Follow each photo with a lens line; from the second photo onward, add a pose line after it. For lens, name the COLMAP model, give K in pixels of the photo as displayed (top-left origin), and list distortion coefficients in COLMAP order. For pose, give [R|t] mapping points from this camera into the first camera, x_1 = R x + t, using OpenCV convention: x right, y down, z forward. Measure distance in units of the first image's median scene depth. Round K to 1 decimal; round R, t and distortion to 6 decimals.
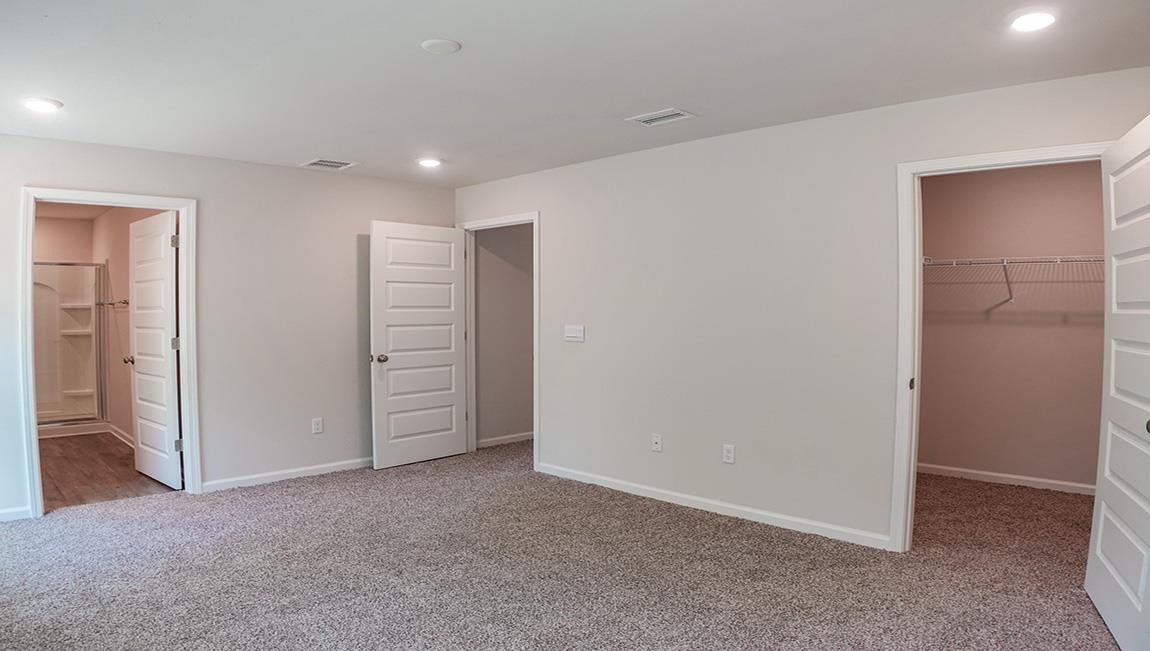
lens RADIAL K [[700.8, 0, 576.0], [0, 700.8, 340.6], [0, 0, 1]] dist [-0.114690, -0.000163]
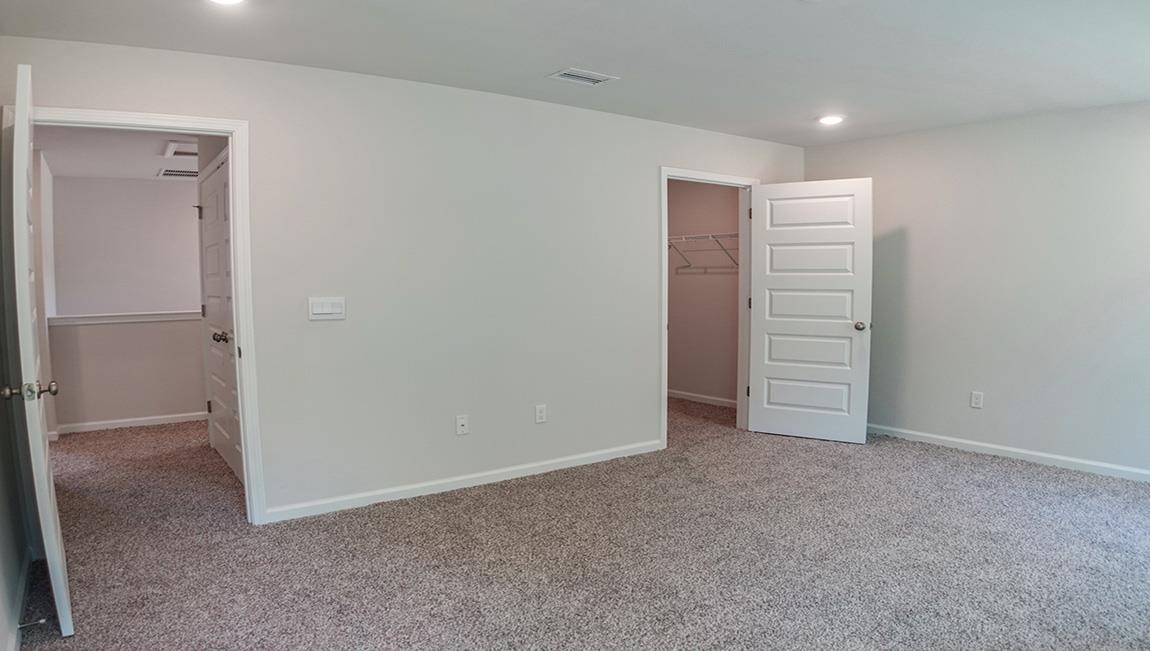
lens RADIAL K [[700.8, 0, 576.0], [0, 700.8, 340.6], [0, 0, 1]] dist [-0.114690, -0.000163]
pose [[0.172447, -0.088923, 0.980997, -0.779586], [0.043751, 0.995625, 0.082558, -0.028874], [-0.984047, 0.028683, 0.175583, 0.760899]]
